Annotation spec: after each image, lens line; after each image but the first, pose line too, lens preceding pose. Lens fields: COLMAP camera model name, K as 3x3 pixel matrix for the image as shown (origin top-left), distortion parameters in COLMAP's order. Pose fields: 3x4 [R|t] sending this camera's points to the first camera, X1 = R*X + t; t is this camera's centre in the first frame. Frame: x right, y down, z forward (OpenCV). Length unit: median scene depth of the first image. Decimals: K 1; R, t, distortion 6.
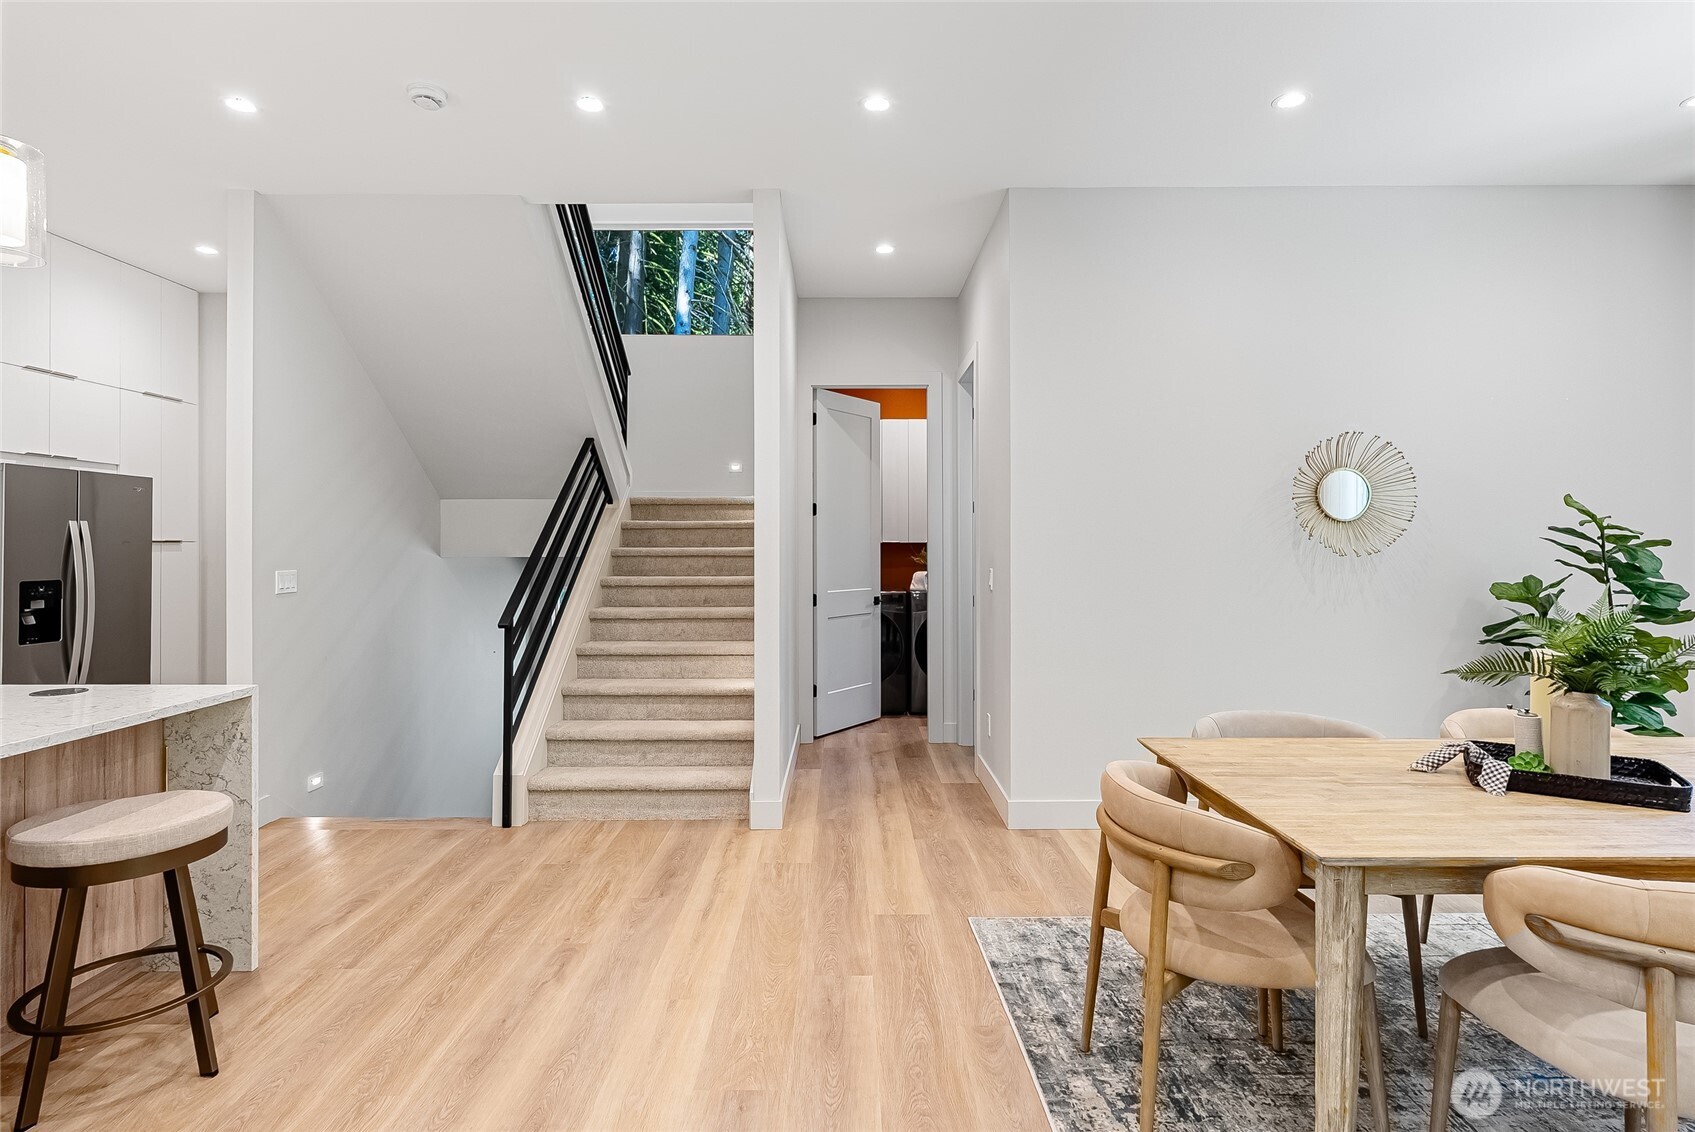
lens RADIAL K [[857.7, 0, 847.7], [0, 857.7, 543.9], [0, 0, 1]] dist [0.000128, -0.000231]
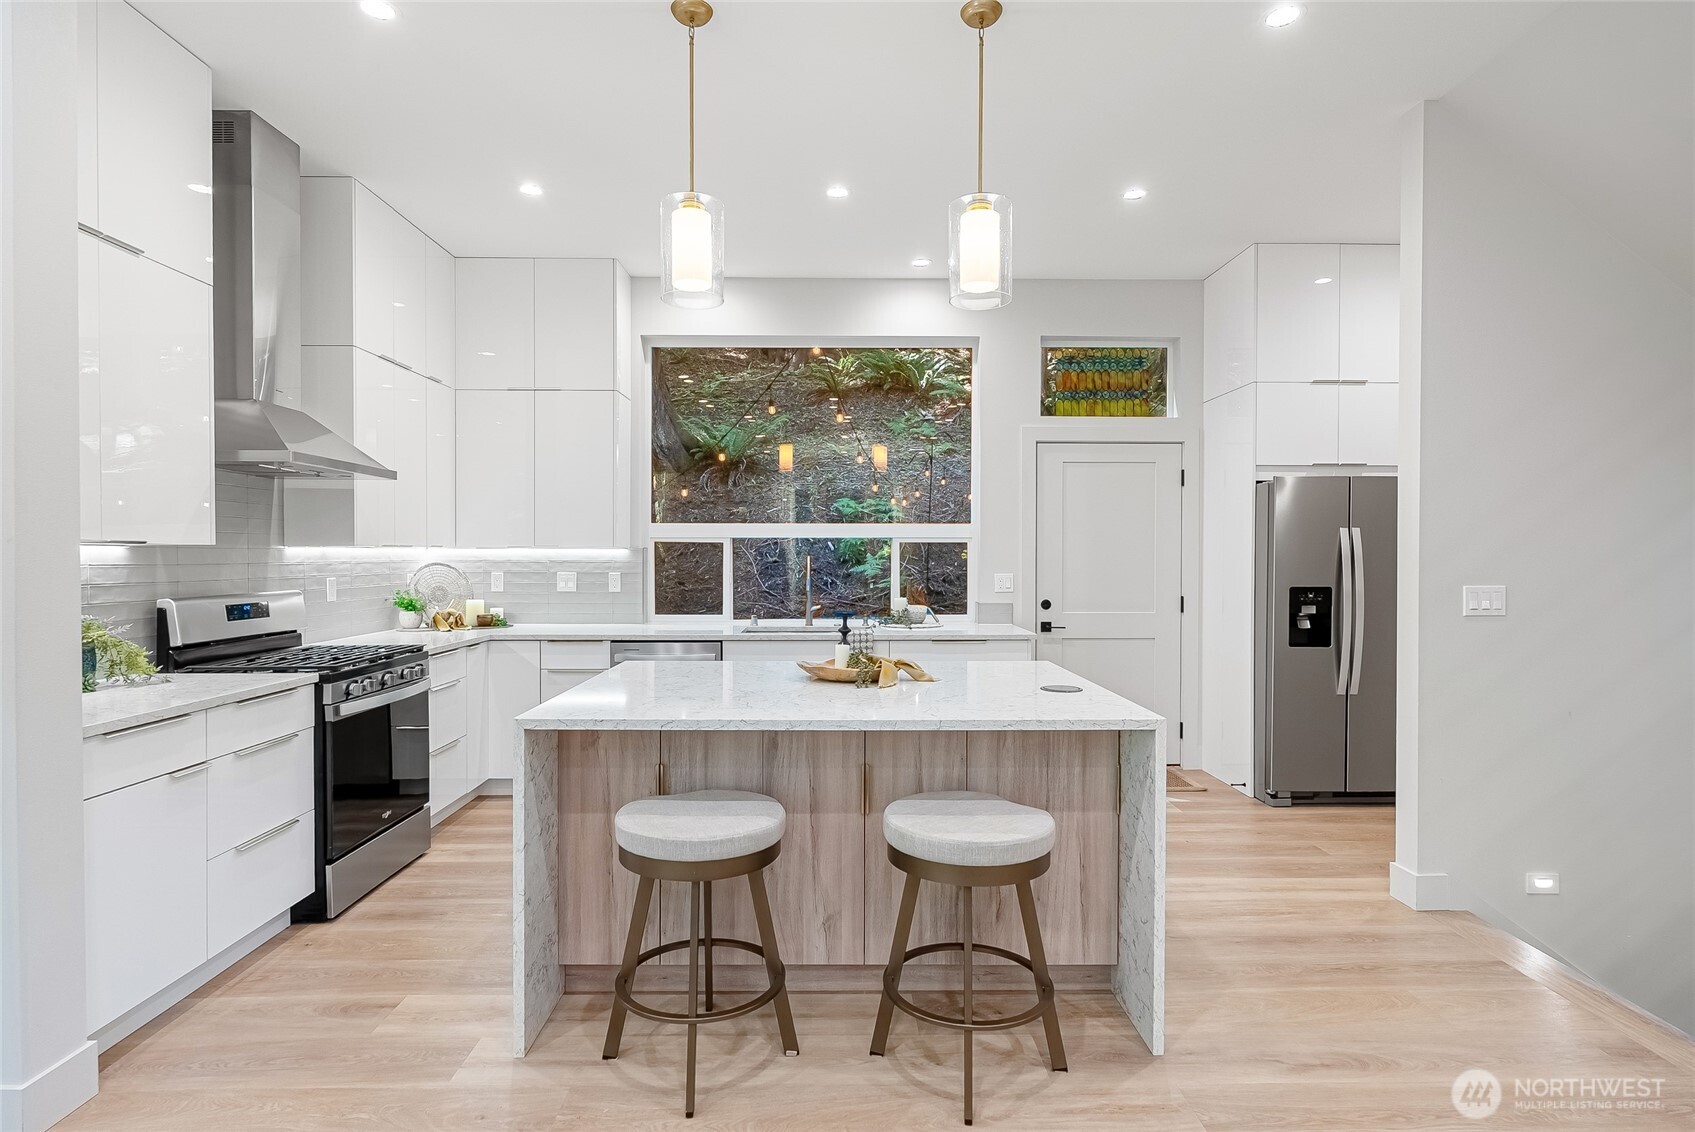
lens RADIAL K [[864.5, 0, 844.1], [0, 864.5, 562.5], [0, 0, 1]] dist [0.002927, 0.000348]
pose [[0.011773, 0.010504, -0.999876, 0.099649], [0.002099, 0.999942, 0.010529, 0.001561], [0.999928, -0.002223, 0.011750, 0.451618]]
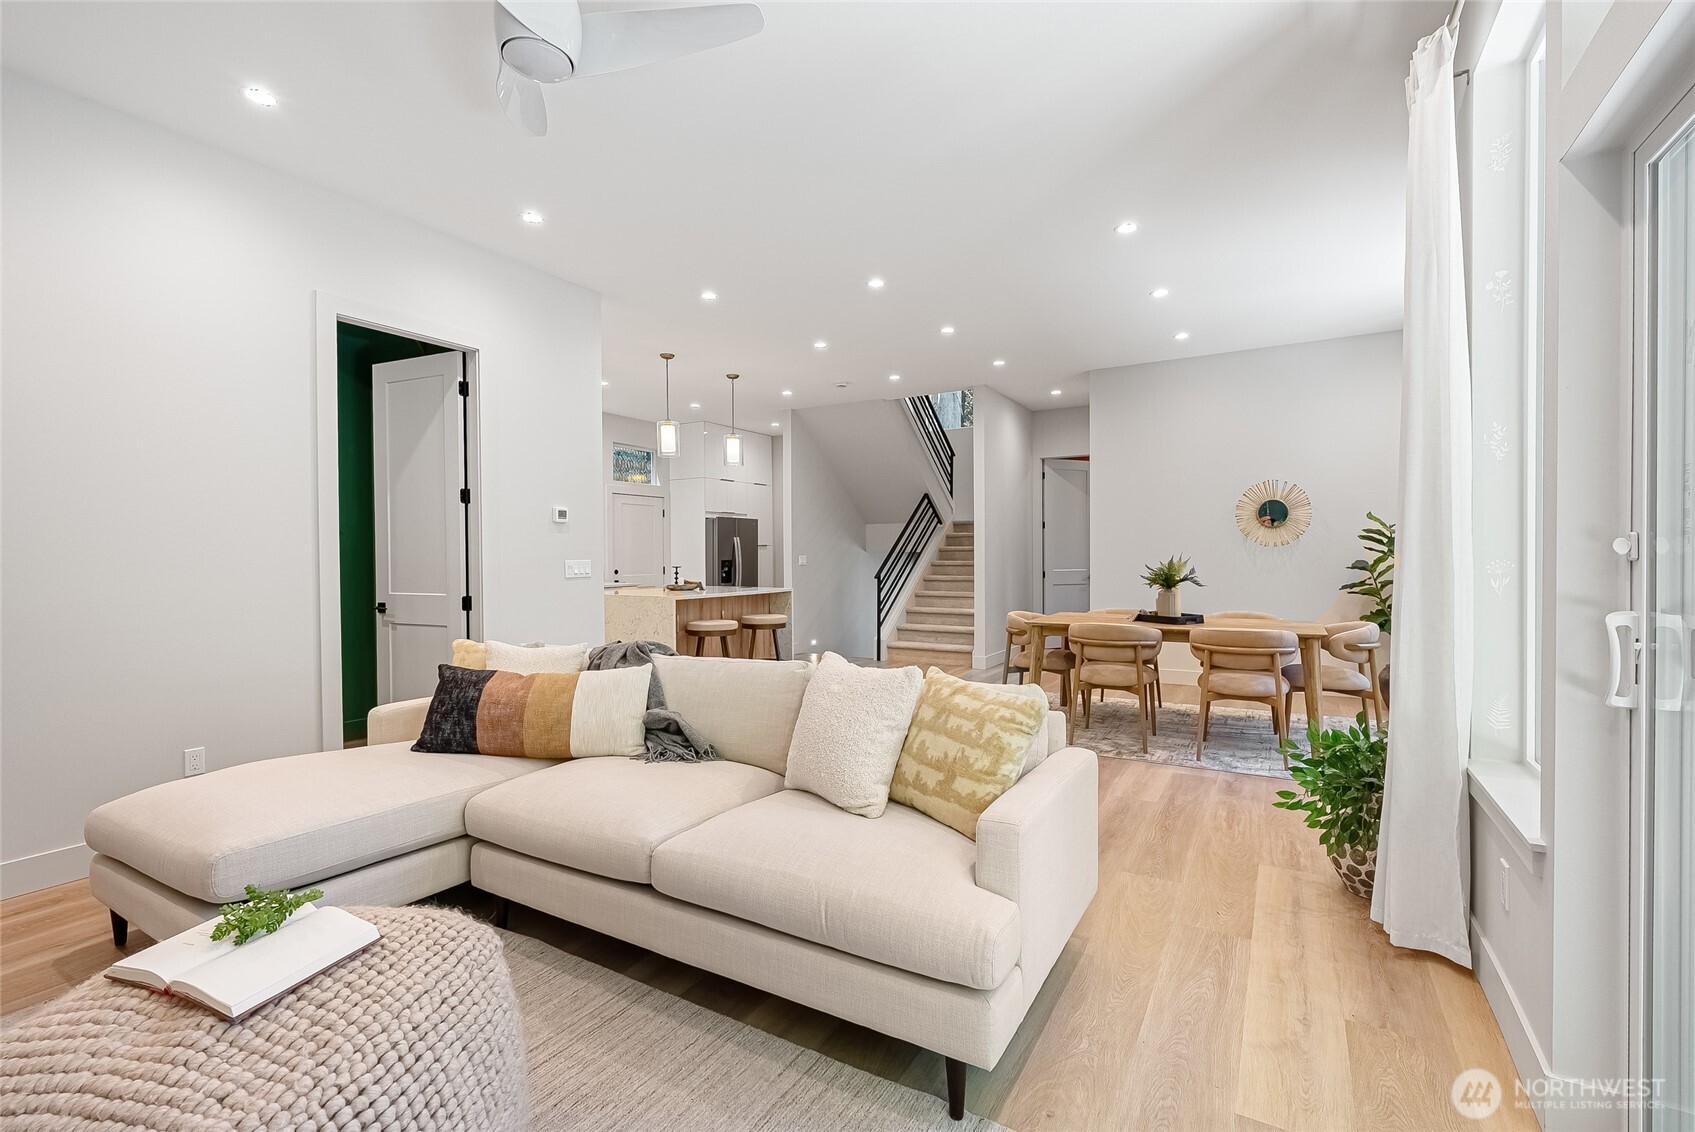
lens RADIAL K [[748.3, 0, 846.4], [0, 748.3, 560.9], [0, 0, 1]] dist [-0.001478, -0.000333]
pose [[0.859152, 0.001764, -0.511718, 0.604928], [0.006202, 0.999885, 0.013861, 0.017075], [0.511683, -0.015083, 0.859042, -0.858533]]
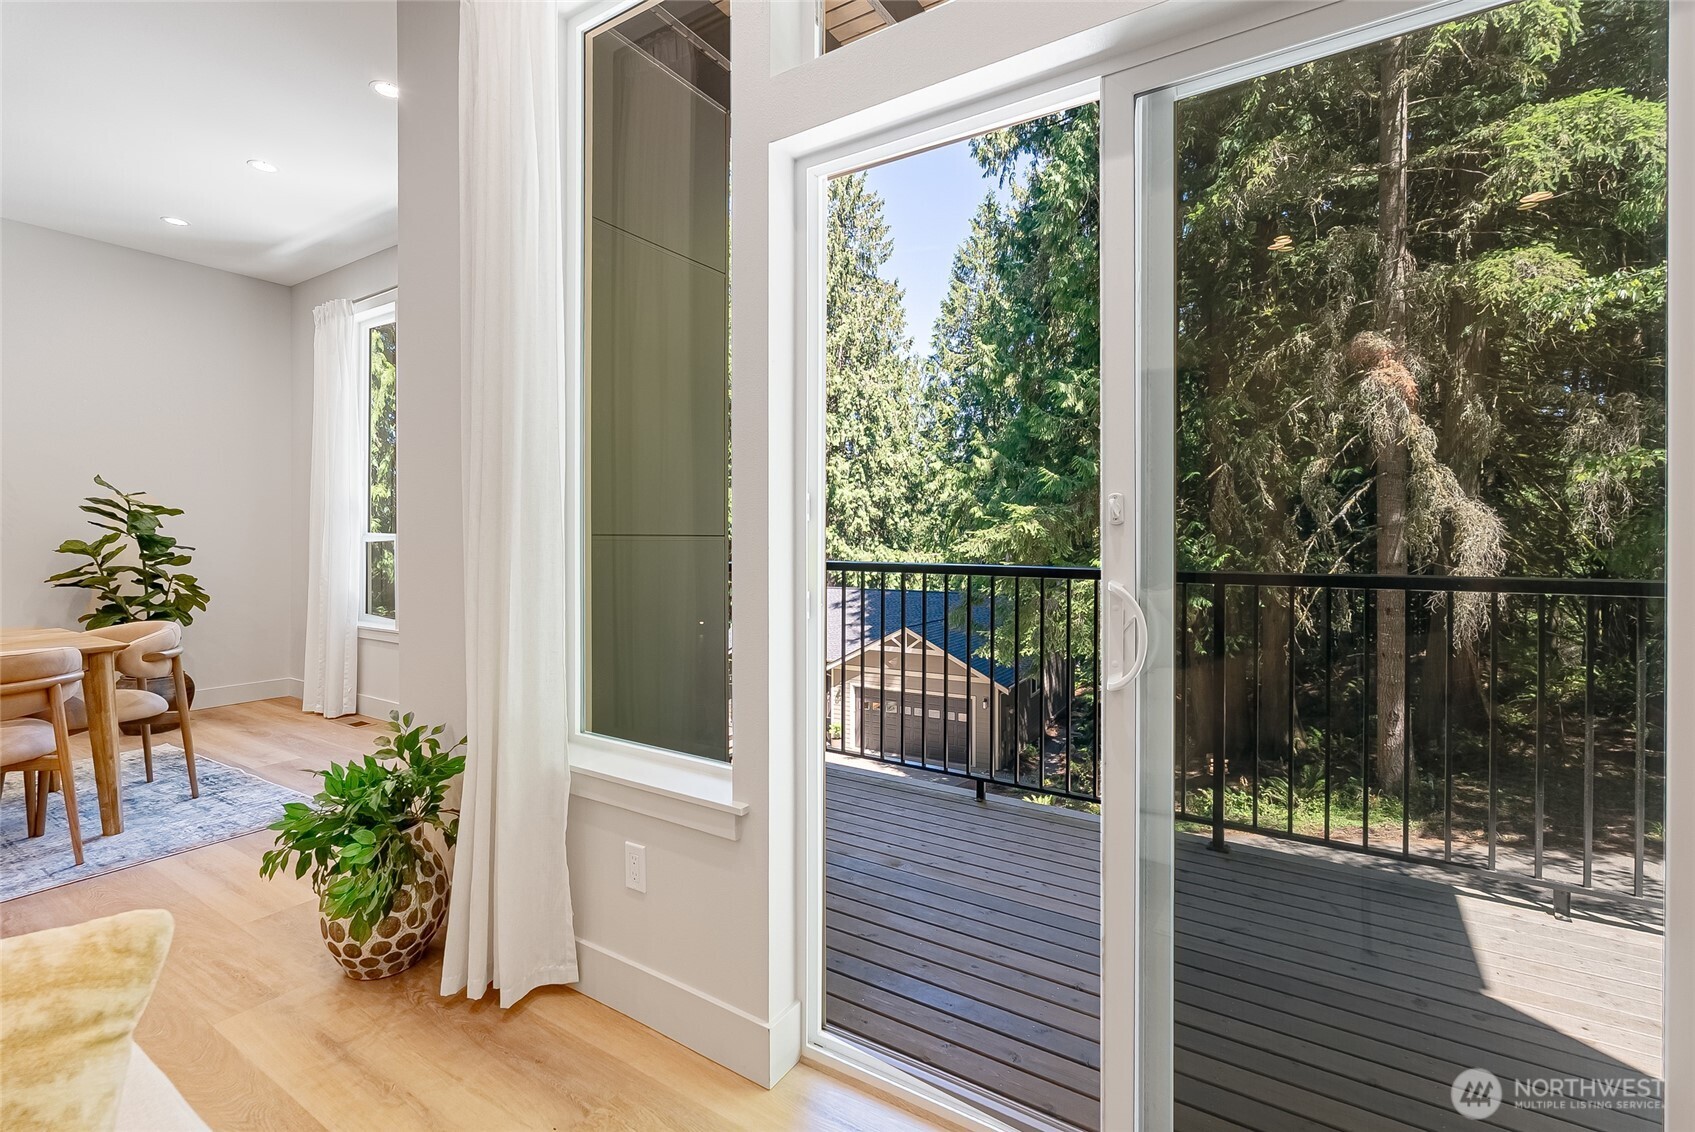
lens RADIAL K [[758.2, 0, 843.3], [0, 758.2, 538.4], [0, 0, 1]] dist [0.000601, 0.000914]
pose [[0.544310, 0.001532, 0.838883, 0.404535], [-0.006973, 0.999972, 0.002698, 0.029240], [-0.838855, -0.007318, 0.544306, -0.597637]]
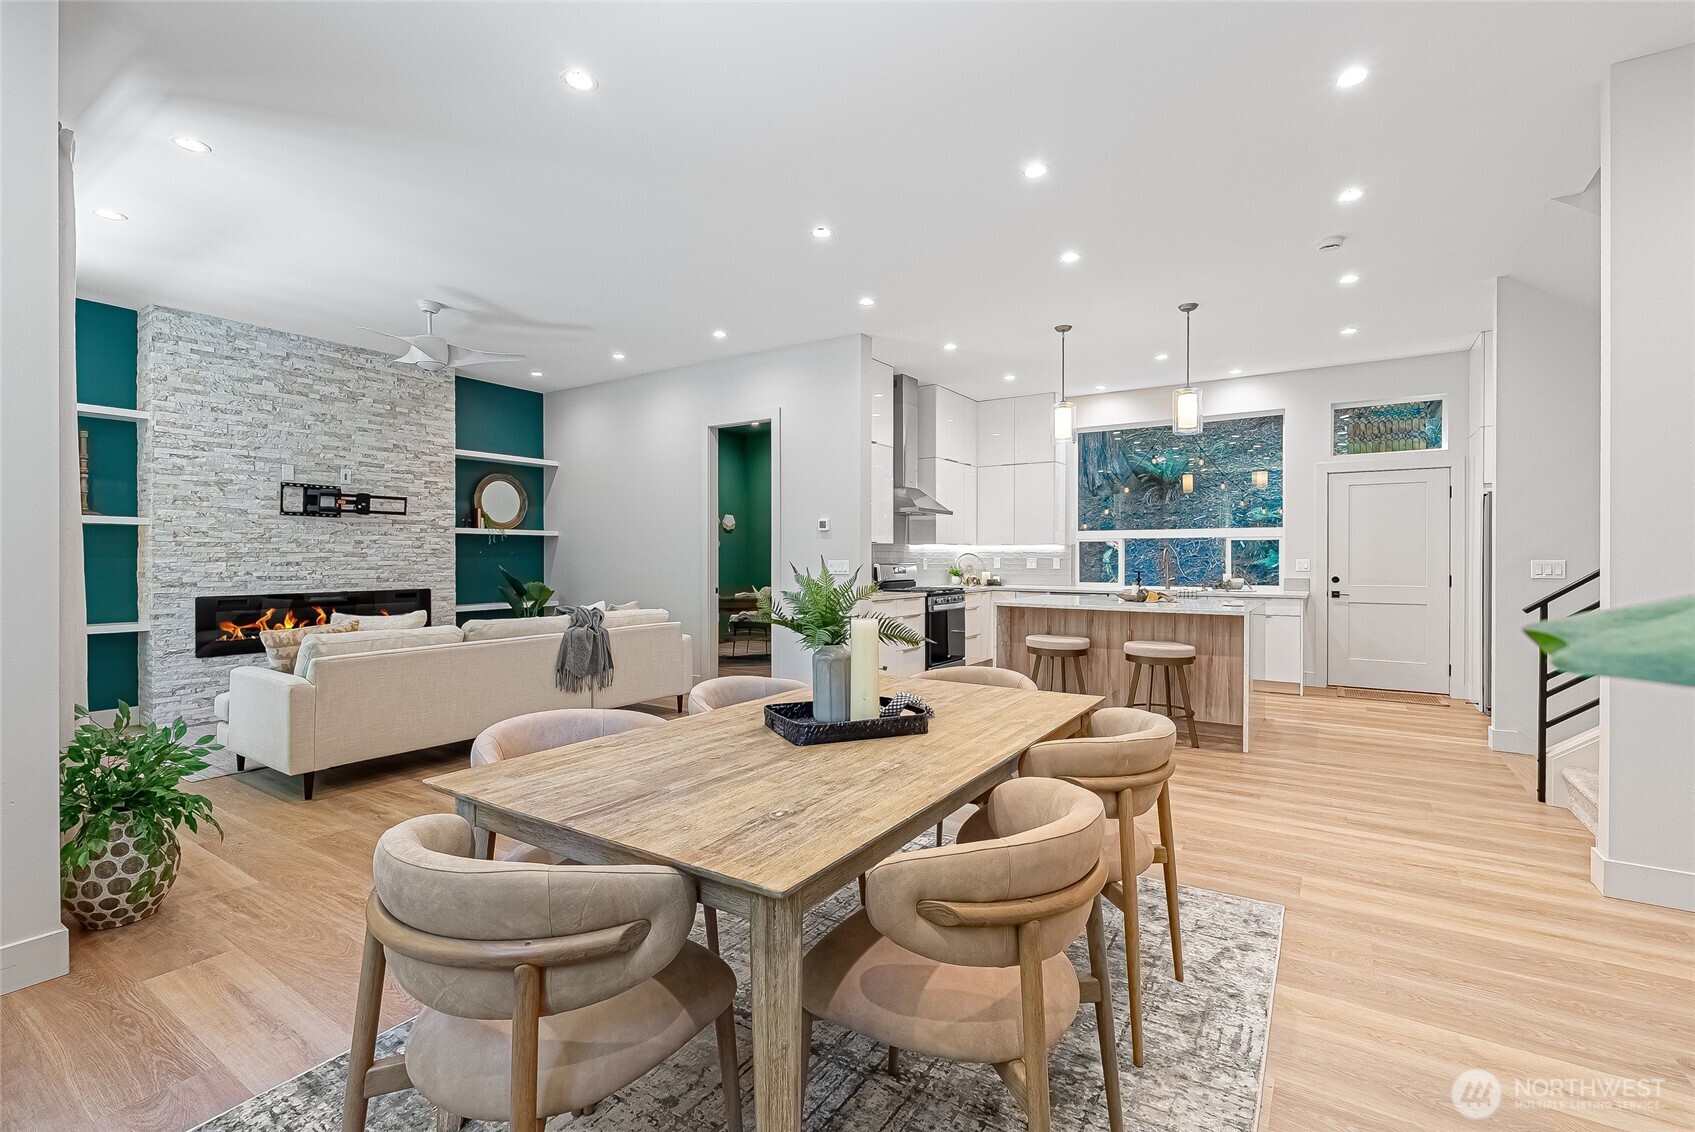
lens RADIAL K [[748.3, 0, 846.4], [0, 748.3, 560.9], [0, 0, 1]] dist [-0.001478, -0.000333]
pose [[-0.555854, 0.006548, -0.831254, 0.848253], [0.003528, 0.999979, 0.005518, 0.023323], [0.831273, 0.000135, -0.555865, 0.791790]]
